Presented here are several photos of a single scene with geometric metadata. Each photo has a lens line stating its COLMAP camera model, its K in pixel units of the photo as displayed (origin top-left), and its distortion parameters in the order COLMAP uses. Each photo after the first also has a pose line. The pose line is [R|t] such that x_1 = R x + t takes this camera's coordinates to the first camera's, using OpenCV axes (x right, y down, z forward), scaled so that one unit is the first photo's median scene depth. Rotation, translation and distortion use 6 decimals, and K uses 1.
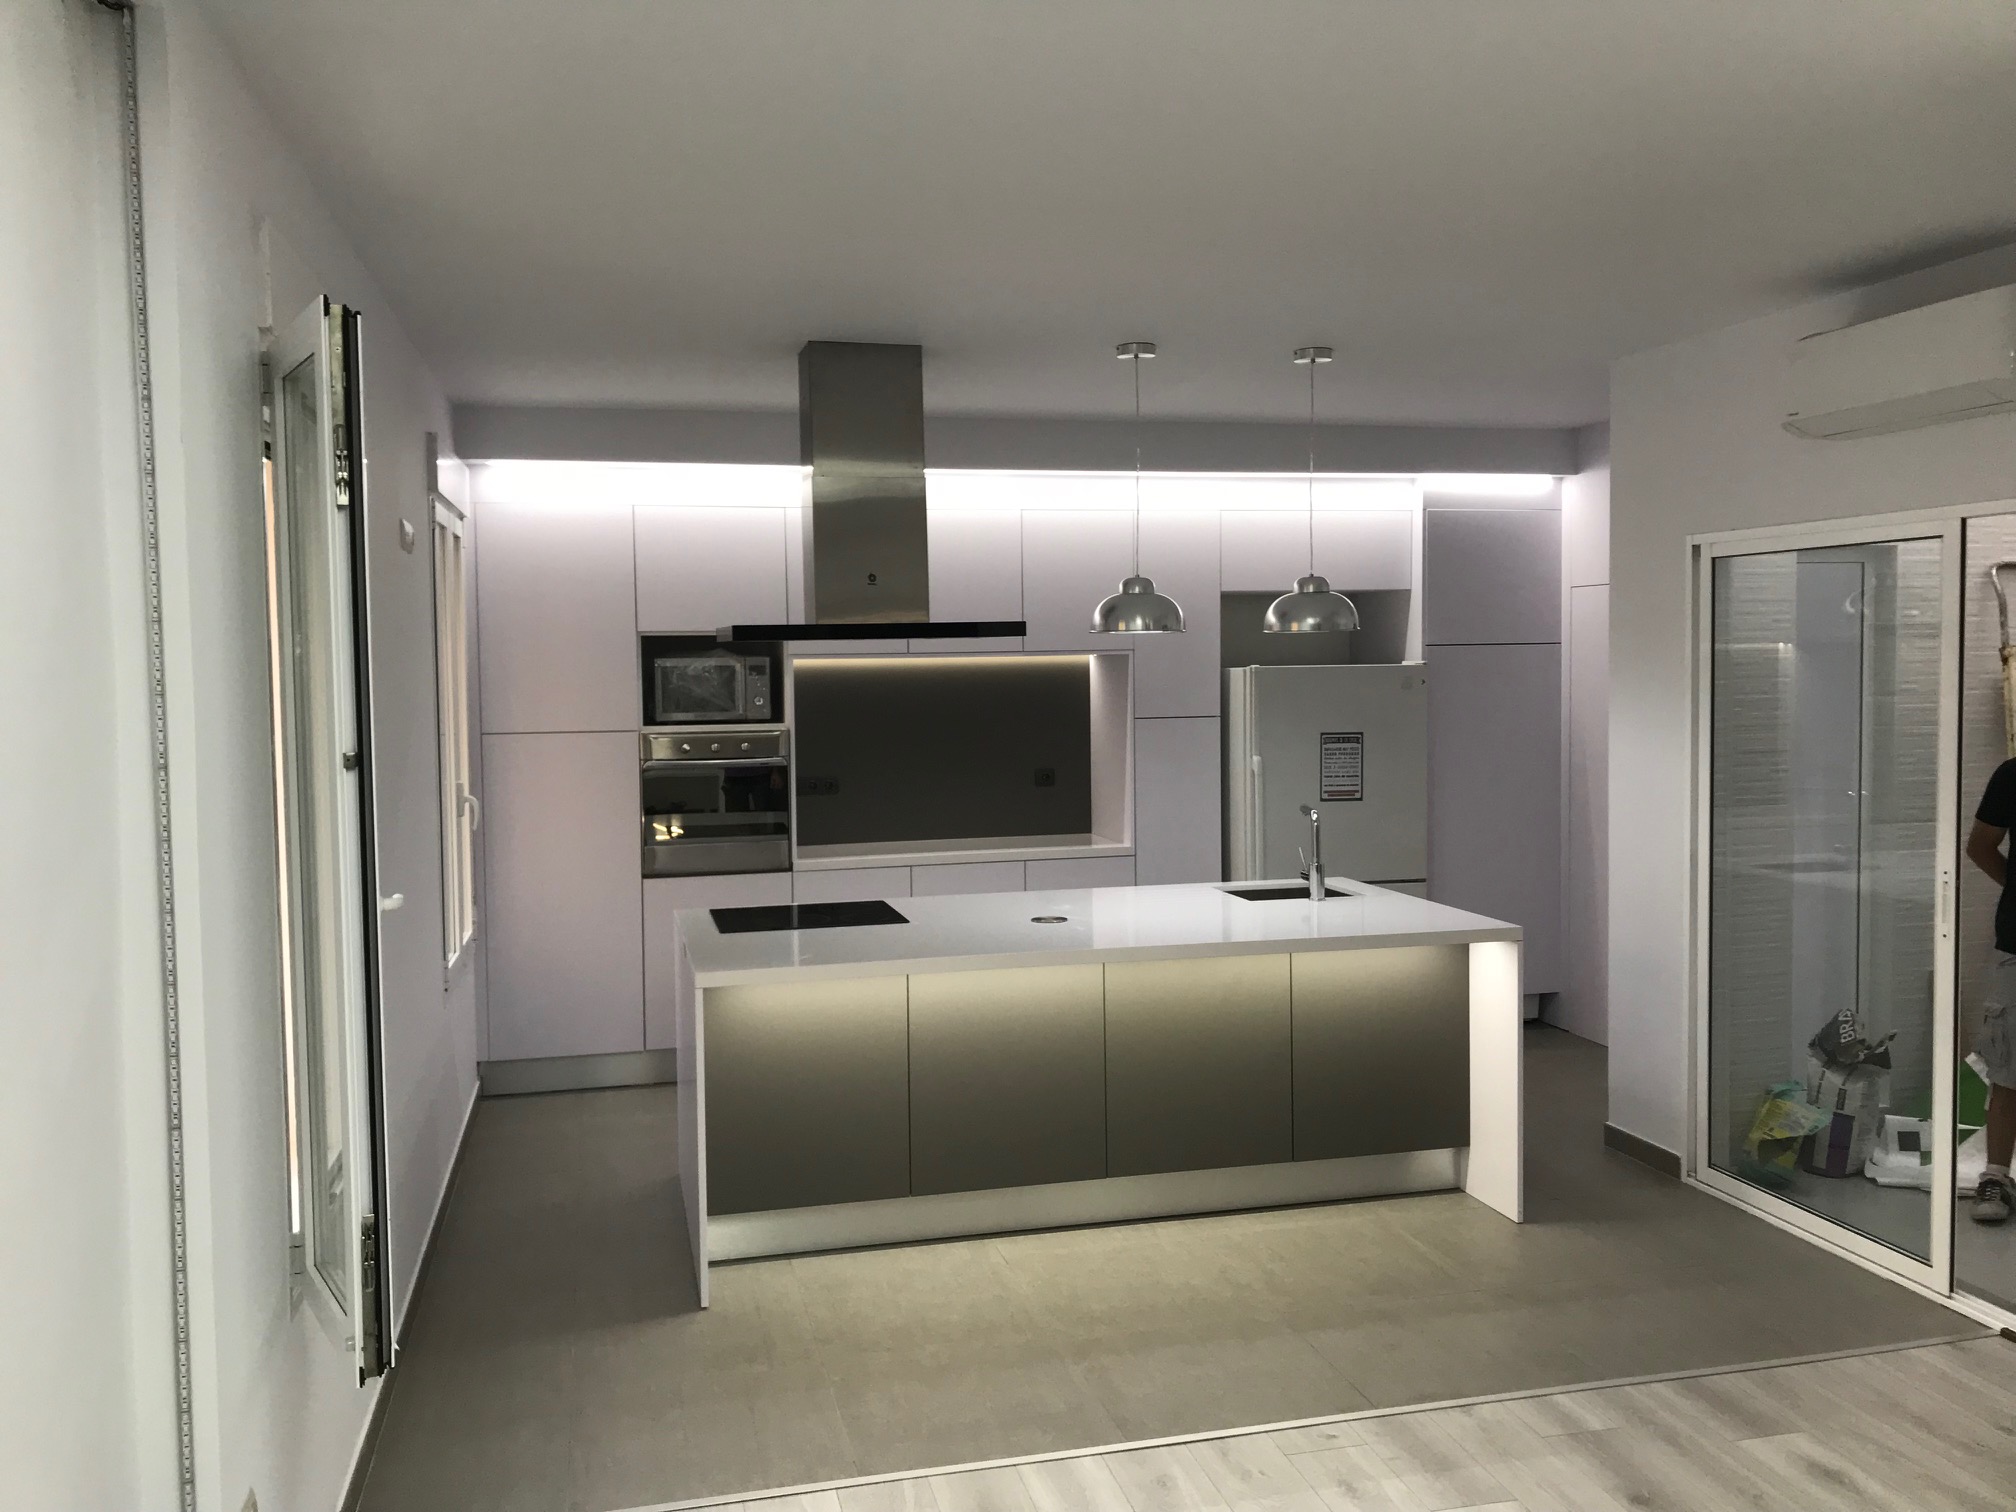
lens RADIAL K [[1664.0, 0, 1008.0], [0, 1664.0, 756.0], [0, 0, 1]] dist [0.197330, -0.598007]
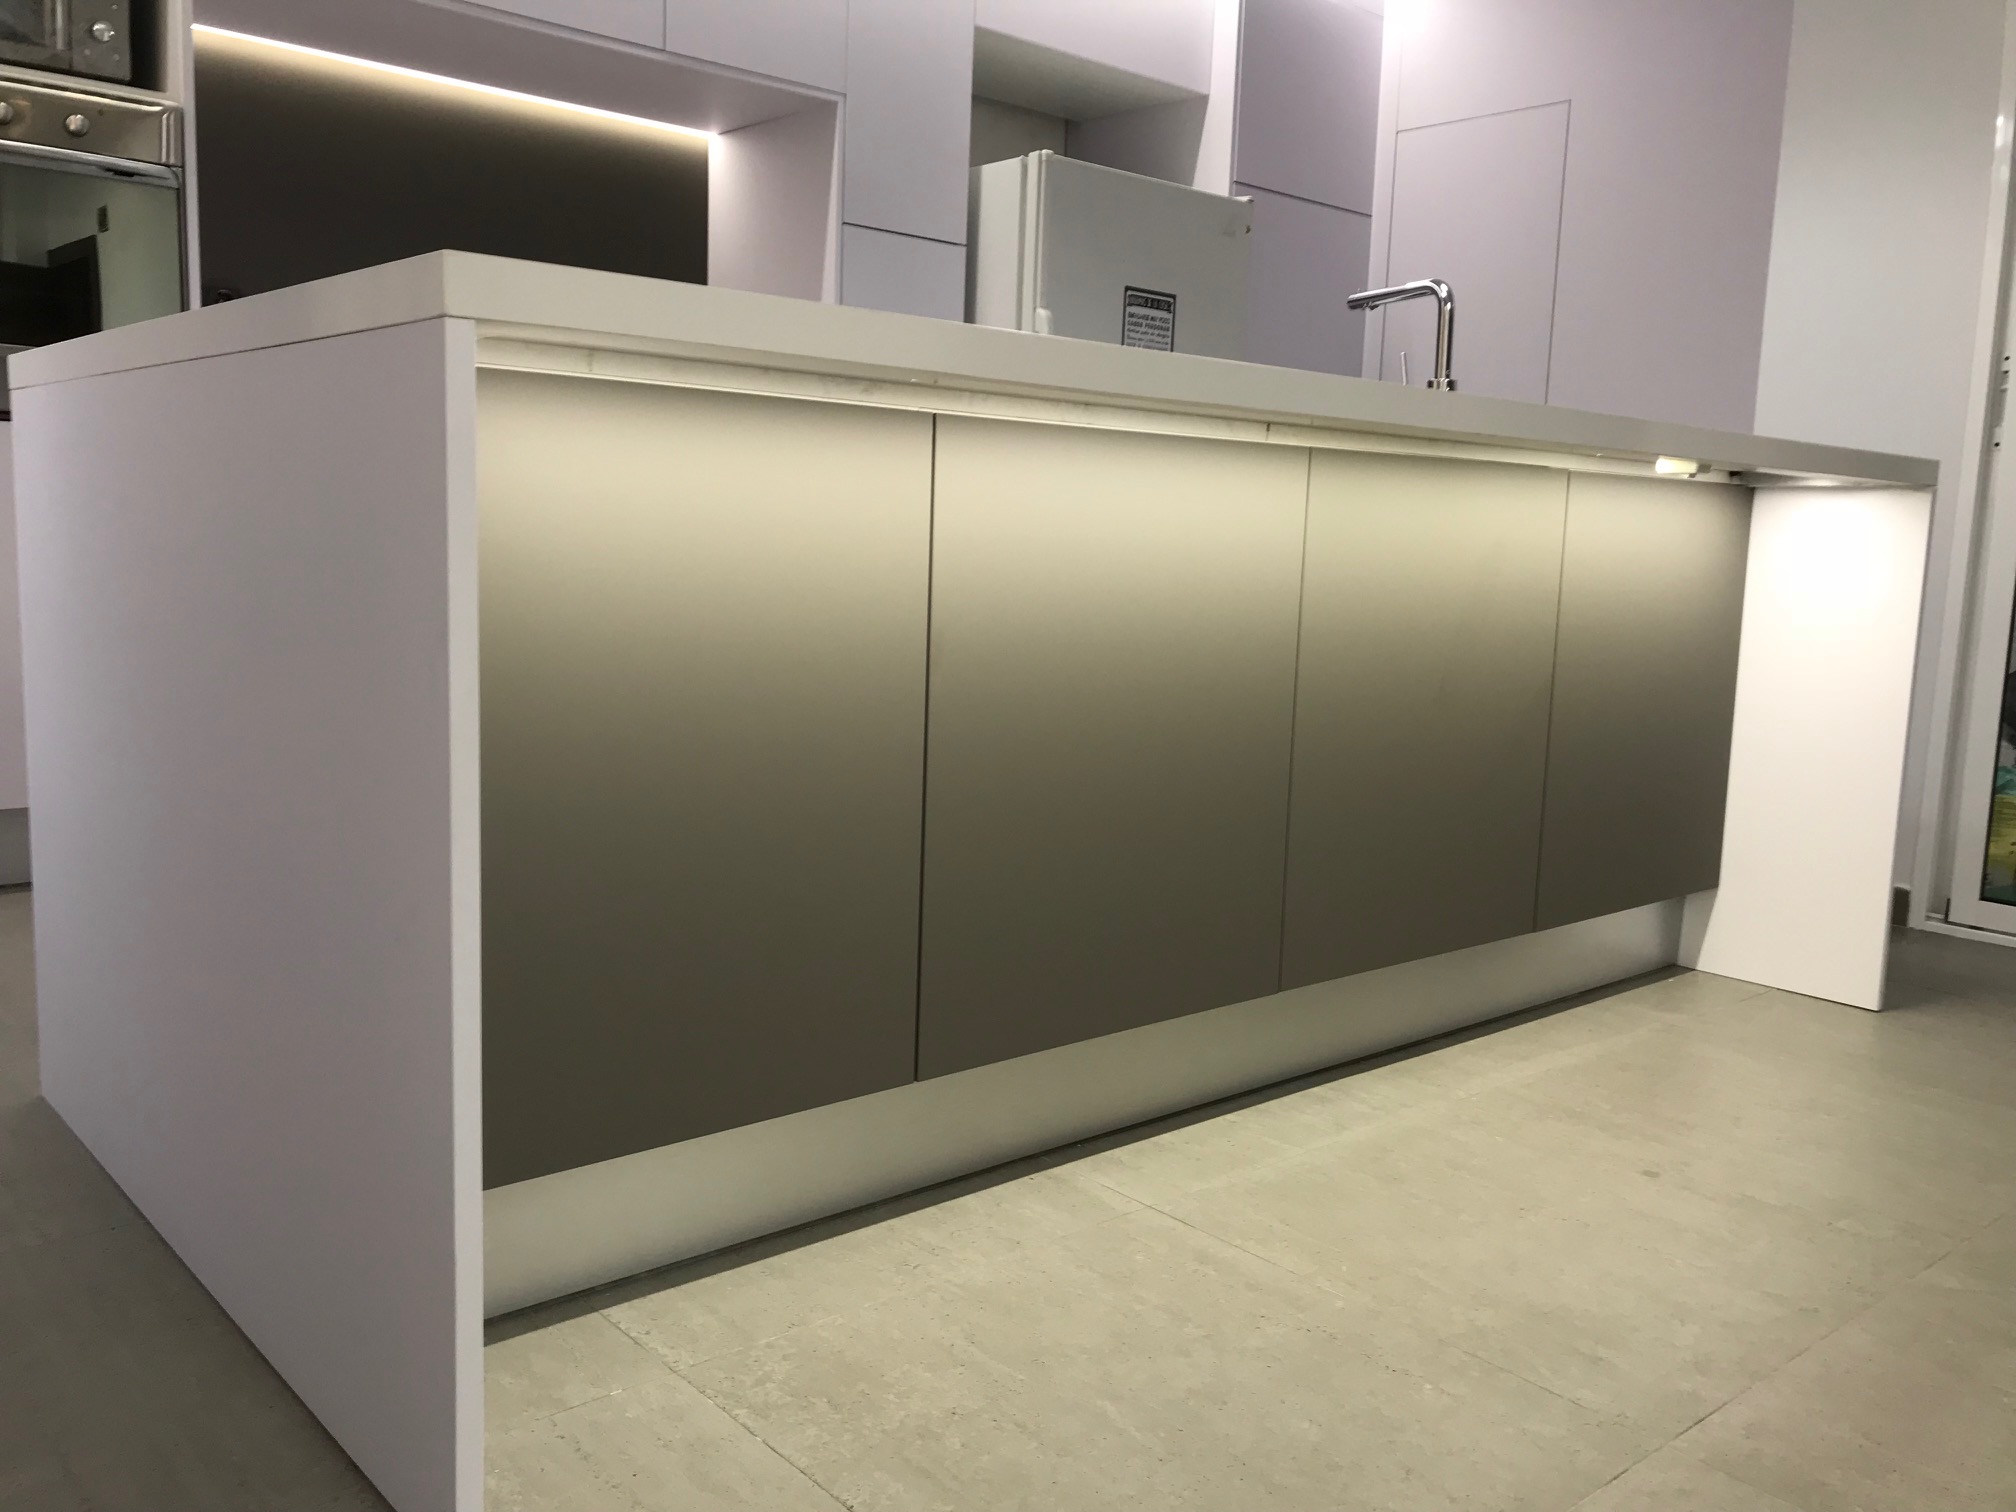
lens RADIAL K [[1658.0, 0, 1006.0], [0, 1658.0, 746.1], [0, 0, 1]] dist [0.042773, -0.058437]
pose [[0.884069, -0.014005, 0.467146, -0.148390], [-0.021863, 0.997217, 0.071271, 0.118819], [-0.466844, -0.073221, 0.881303, 0.494442]]
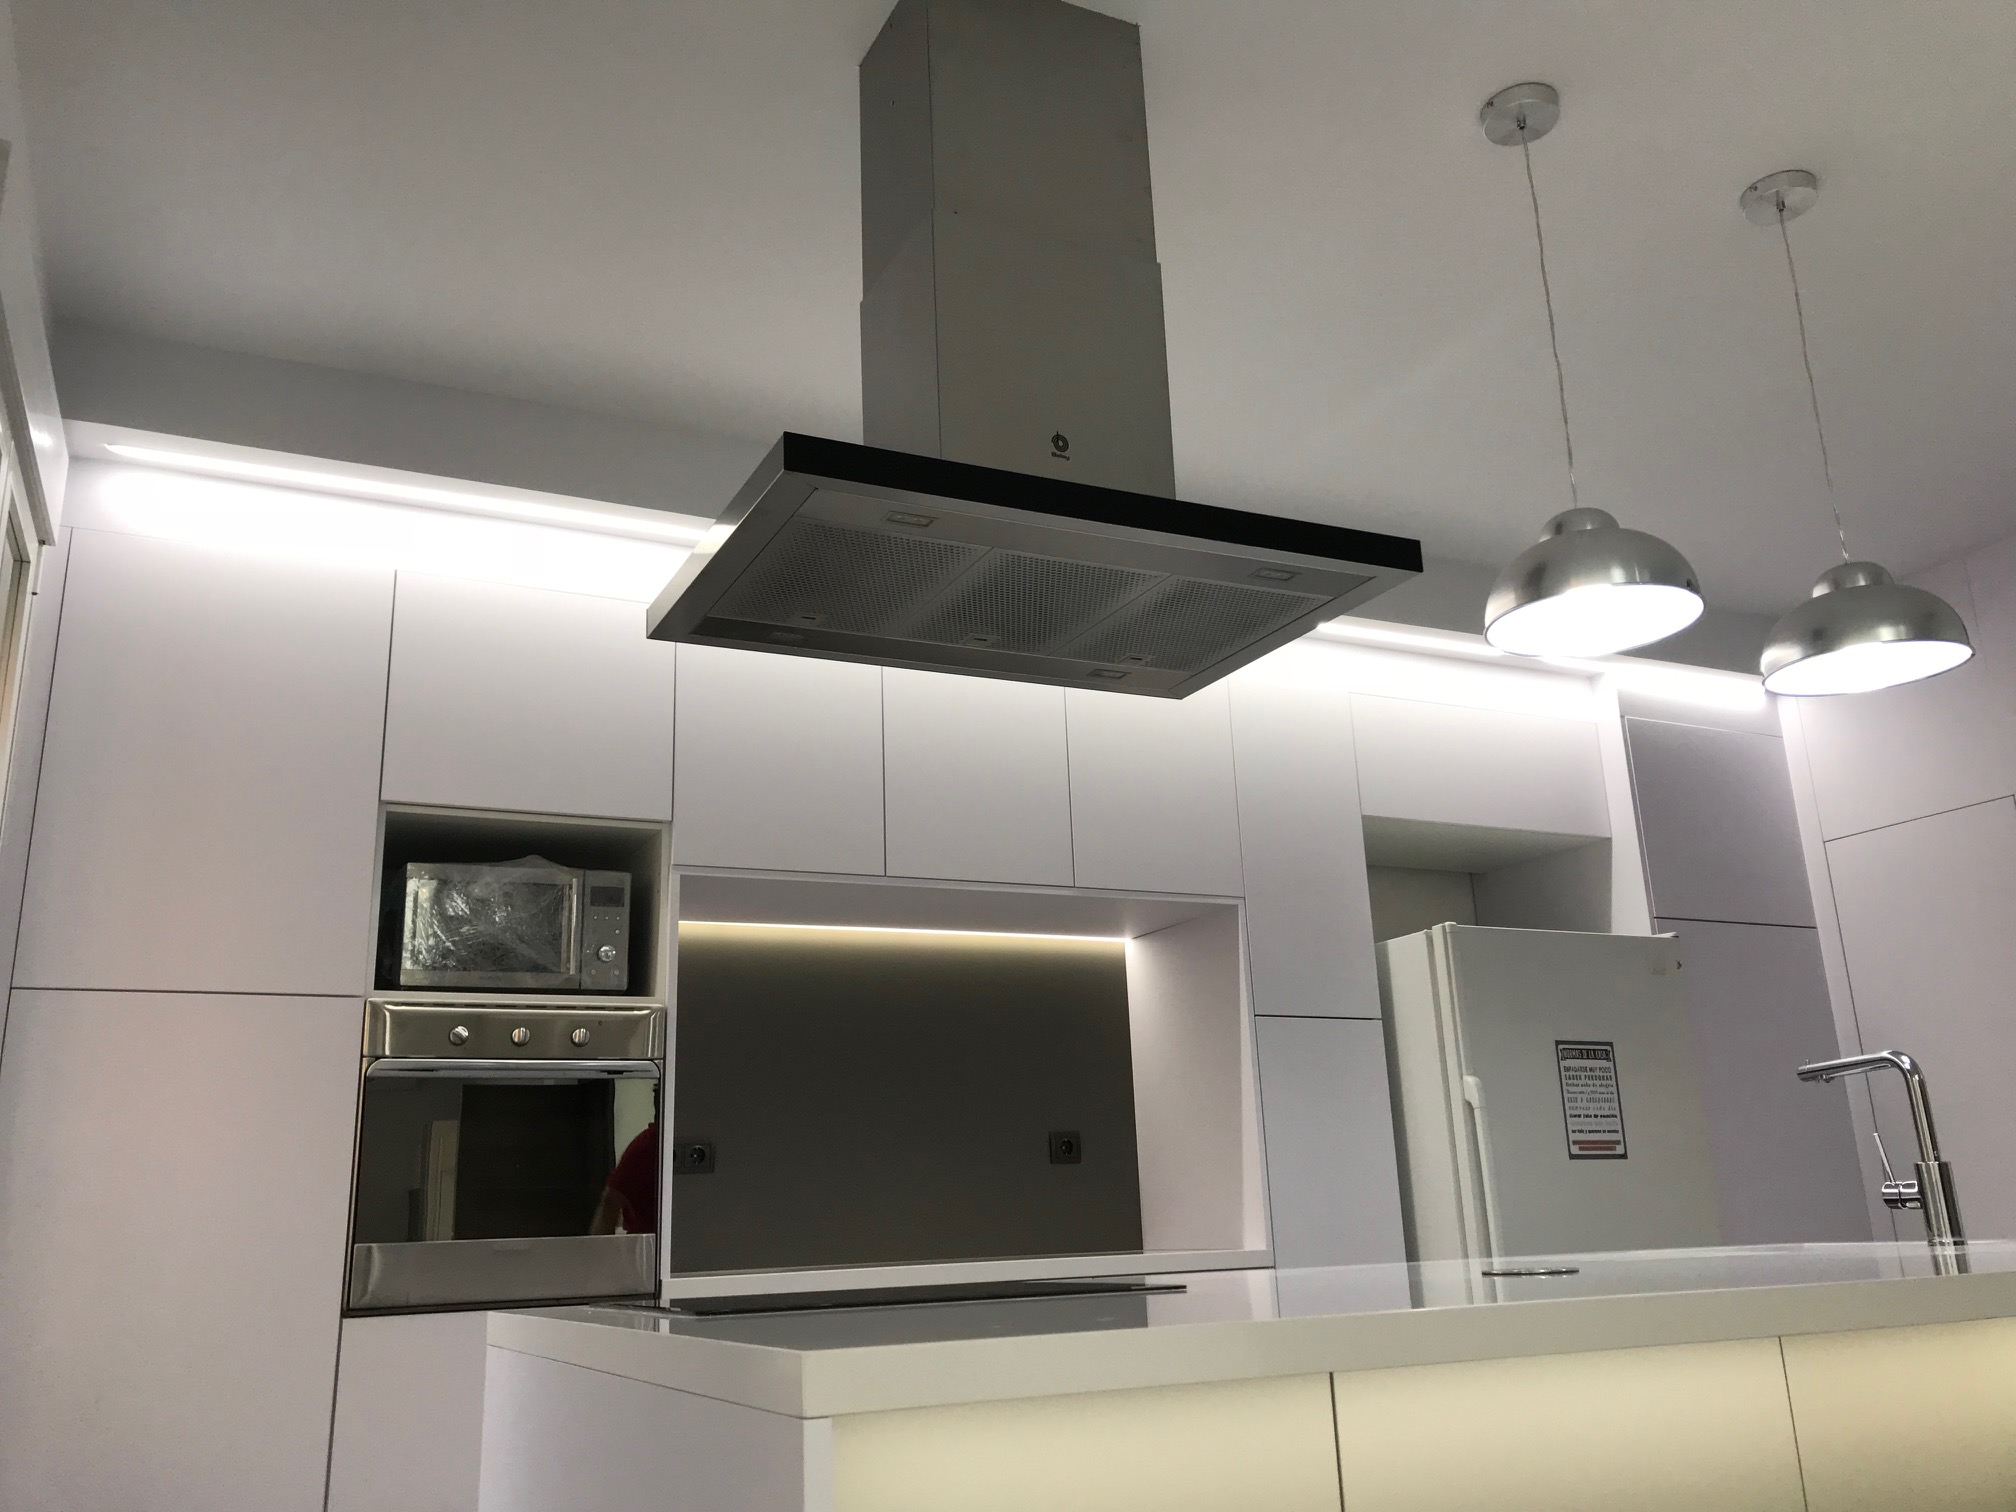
lens RADIAL K [[1658.0, 0, 1006.0], [0, 1658.0, 746.1], [0, 0, 1]] dist [0.042773, -0.058437]
pose [[0.977679, 0.037067, 0.206811, -0.138556], [0.035590, 0.940874, -0.336883, 0.085171], [-0.207070, 0.336724, 0.918553, 0.485392]]
